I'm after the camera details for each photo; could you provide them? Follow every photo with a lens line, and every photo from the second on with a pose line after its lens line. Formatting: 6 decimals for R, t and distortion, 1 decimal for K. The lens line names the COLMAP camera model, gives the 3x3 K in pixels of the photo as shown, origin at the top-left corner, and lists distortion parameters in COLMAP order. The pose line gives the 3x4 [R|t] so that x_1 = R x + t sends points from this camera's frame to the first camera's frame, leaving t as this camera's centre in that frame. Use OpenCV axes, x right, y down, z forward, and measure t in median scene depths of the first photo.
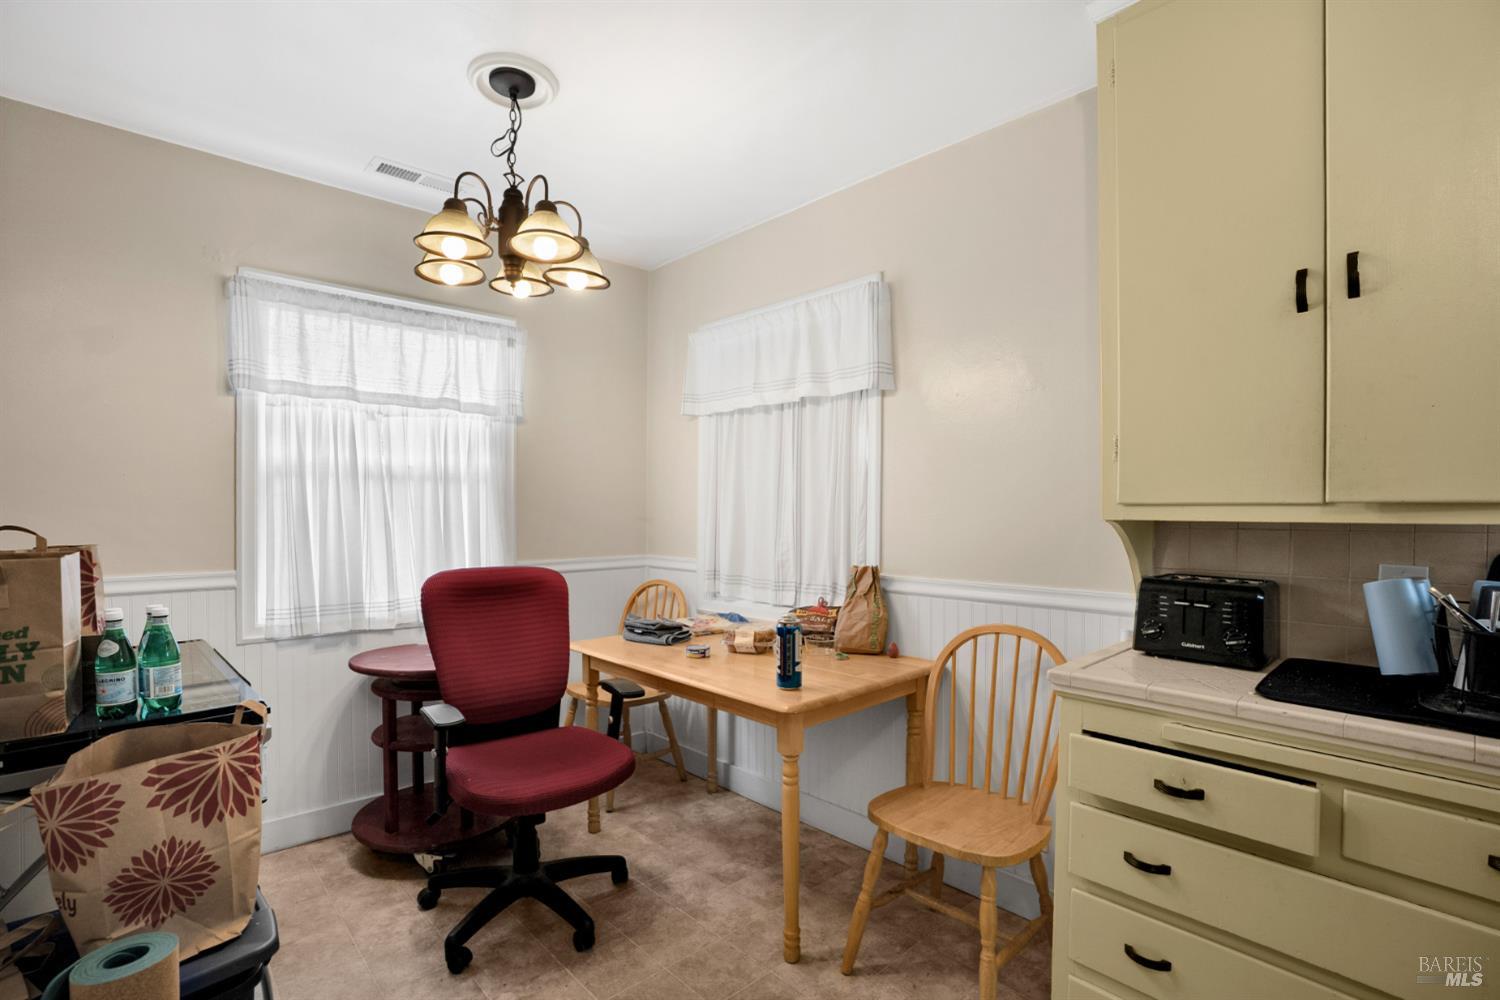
lens RADIAL K [[707.4, 0, 753.2], [0, 707.4, 508.5], [0, 0, 1]] dist [-0.018009, 0.000997]
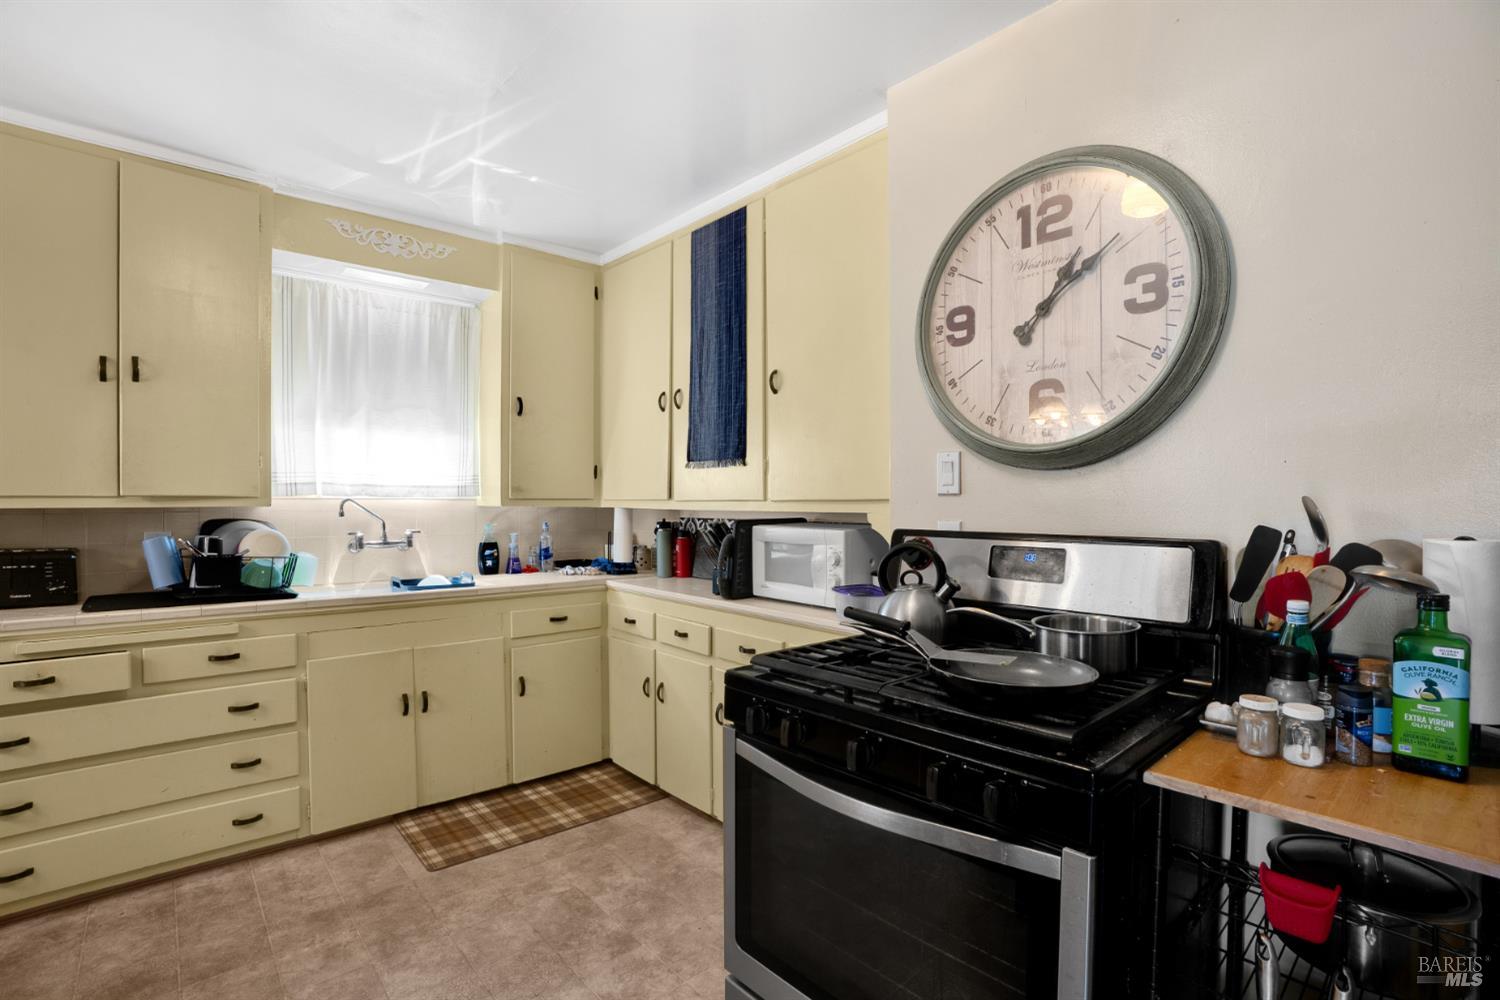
lens RADIAL K [[707.4, 0, 753.6], [0, 707.4, 505.4], [0, 0, 1]] dist [-0.018009, 0.000997]
pose [[0.032491, -0.007932, 0.999441, -0.856892], [0.010175, 0.999919, 0.007605, 0.017906], [-0.999420, 0.009922, 0.032569, -0.624130]]
